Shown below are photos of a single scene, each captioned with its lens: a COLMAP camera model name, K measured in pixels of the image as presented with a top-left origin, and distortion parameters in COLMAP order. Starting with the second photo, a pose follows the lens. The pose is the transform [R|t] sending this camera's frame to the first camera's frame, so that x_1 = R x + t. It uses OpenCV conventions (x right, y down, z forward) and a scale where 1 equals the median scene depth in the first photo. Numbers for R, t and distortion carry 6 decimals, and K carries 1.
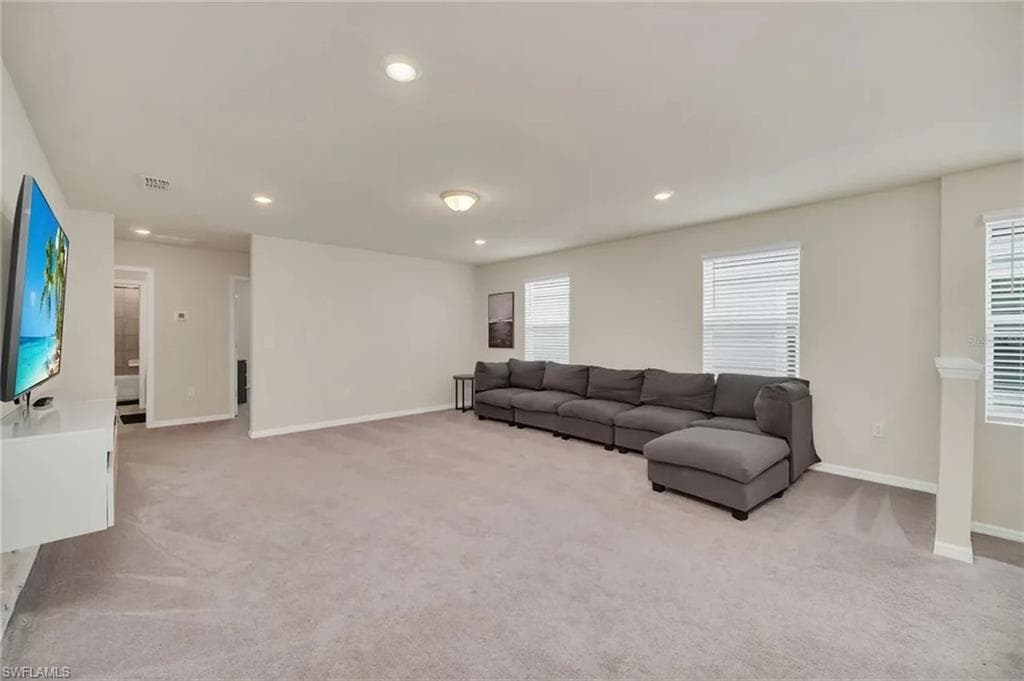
lens RADIAL K [[412.3, 0, 516.1], [0, 412.3, 337.5], [0, 0, 1]] dist [-0.000842, -0.000084]
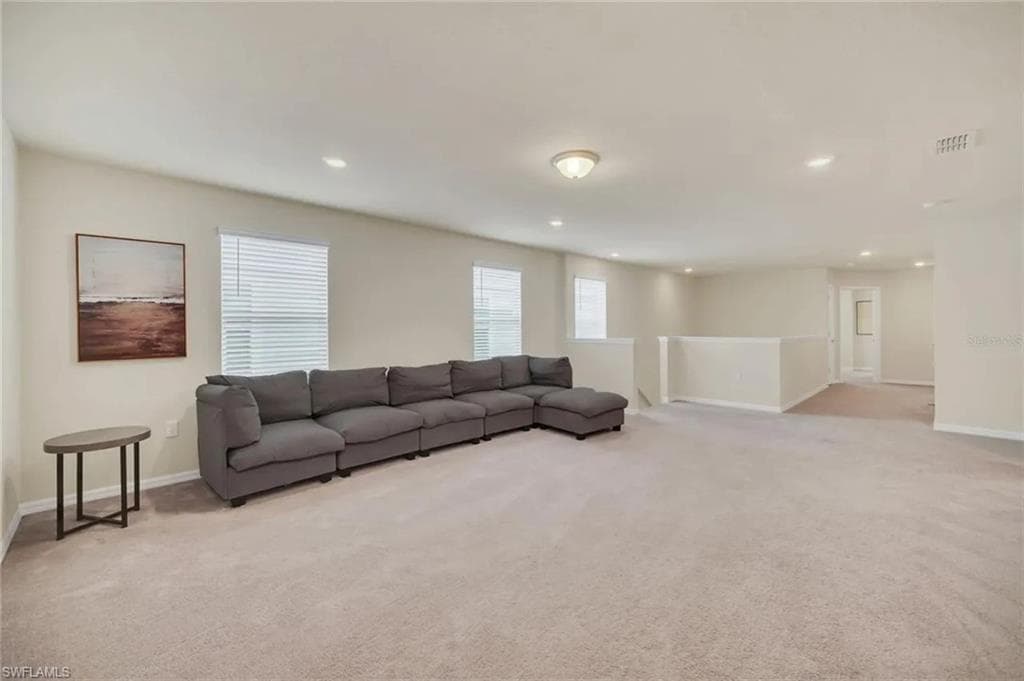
lens RADIAL K [[454.7, 0, 513.1], [0, 454.7, 315.6], [0, 0, 1]] dist [0.000758, 0.000025]
pose [[-0.065110, 0.025506, 0.997552, -0.667613], [0.009693, 0.999642, -0.024927, -0.007587], [-0.997831, 0.008046, -0.065334, 0.735700]]
